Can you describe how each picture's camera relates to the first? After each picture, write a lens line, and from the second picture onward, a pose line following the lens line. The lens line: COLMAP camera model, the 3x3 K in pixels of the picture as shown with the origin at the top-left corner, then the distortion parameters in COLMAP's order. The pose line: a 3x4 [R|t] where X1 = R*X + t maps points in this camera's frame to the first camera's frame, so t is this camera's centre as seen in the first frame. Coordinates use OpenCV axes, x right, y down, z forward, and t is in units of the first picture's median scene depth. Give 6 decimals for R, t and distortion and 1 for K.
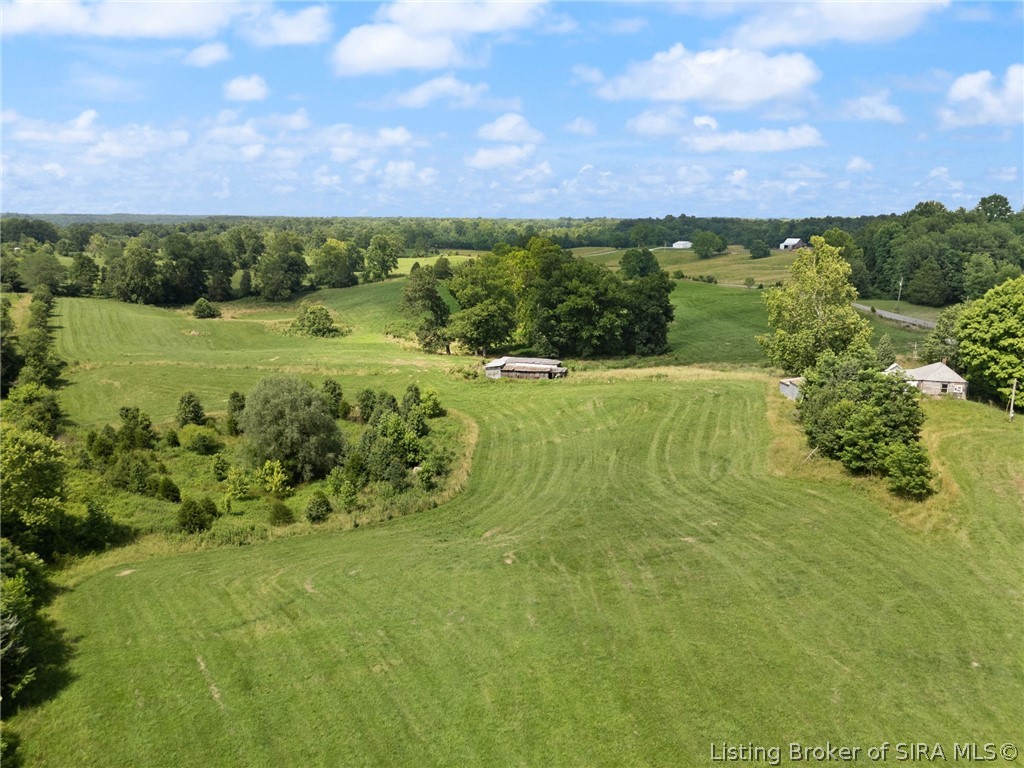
lens RADIAL K [[768.7, 0, 516.6], [0, 768.7, 388.4], [0, 0, 1]] dist [0.084731, -0.095777]
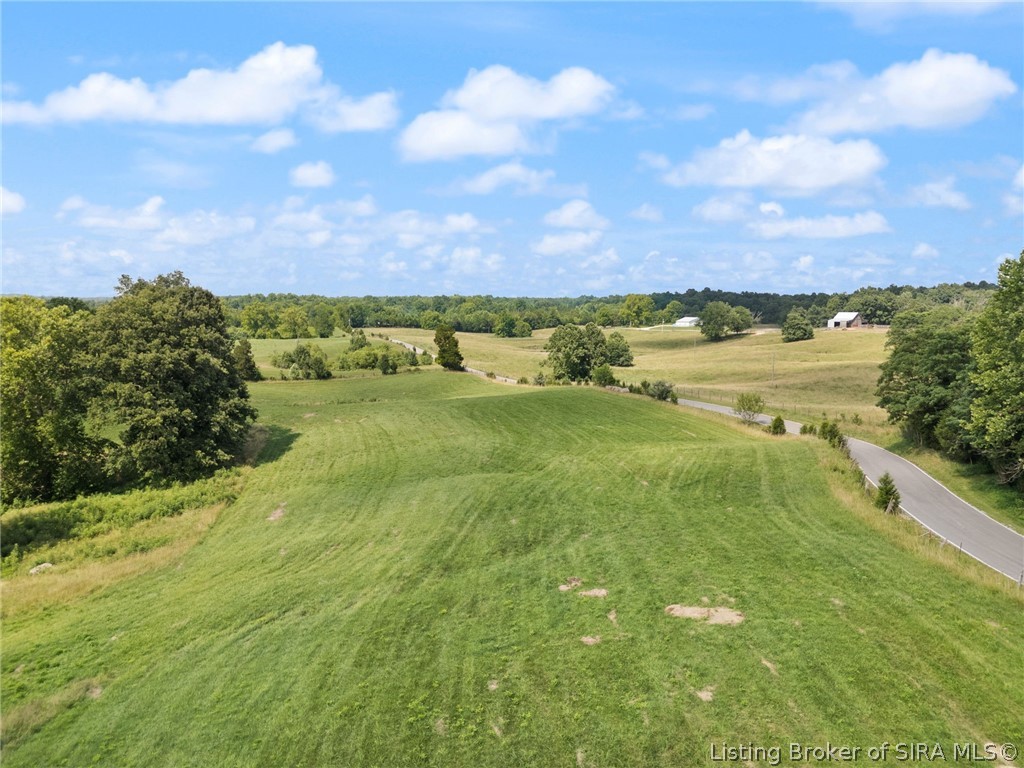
lens RADIAL K [[768.7, 0, 516.6], [0, 768.7, 388.4], [0, 0, 1]] dist [0.084731, -0.095777]
pose [[0.998315, 0.002781, -0.057962, 0.287786], [-0.008761, 0.994625, -0.103173, -0.145574], [0.057364, 0.103507, 0.992973, 0.846368]]
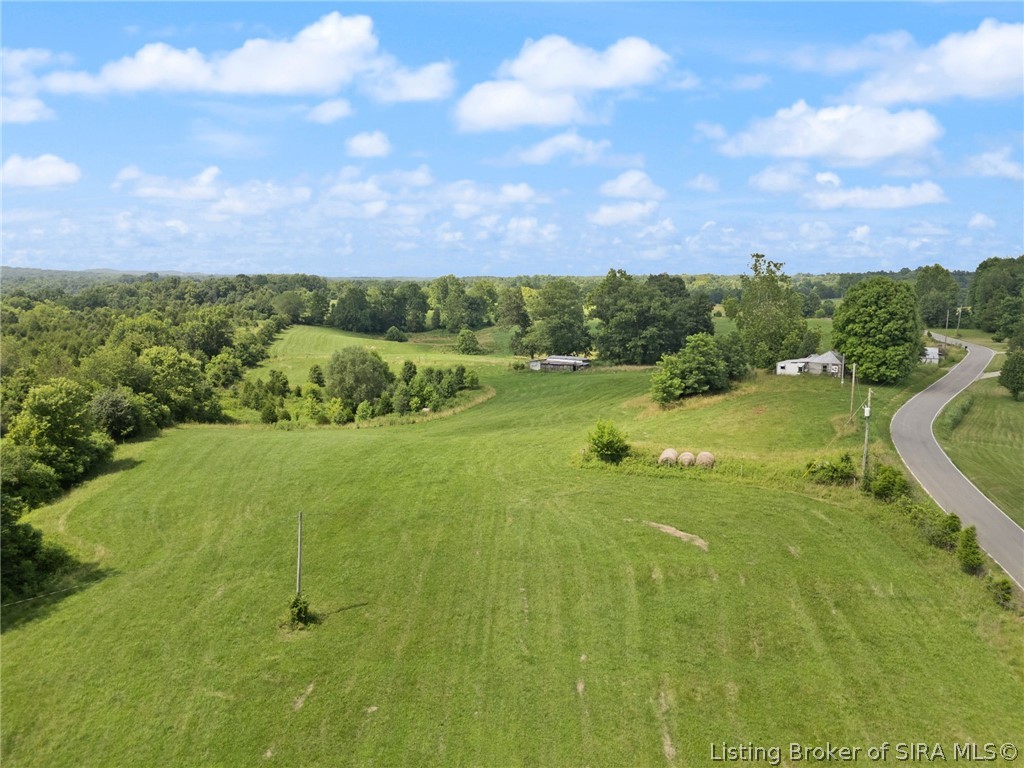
lens RADIAL K [[768.7, 0, 516.6], [0, 768.7, 388.4], [0, 0, 1]] dist [0.084731, -0.095777]
pose [[0.952047, 0.040034, -0.303320, 0.225546], [-0.062573, 0.995924, -0.064954, 0.070516], [0.299484, 0.080819, 0.950672, -0.160844]]
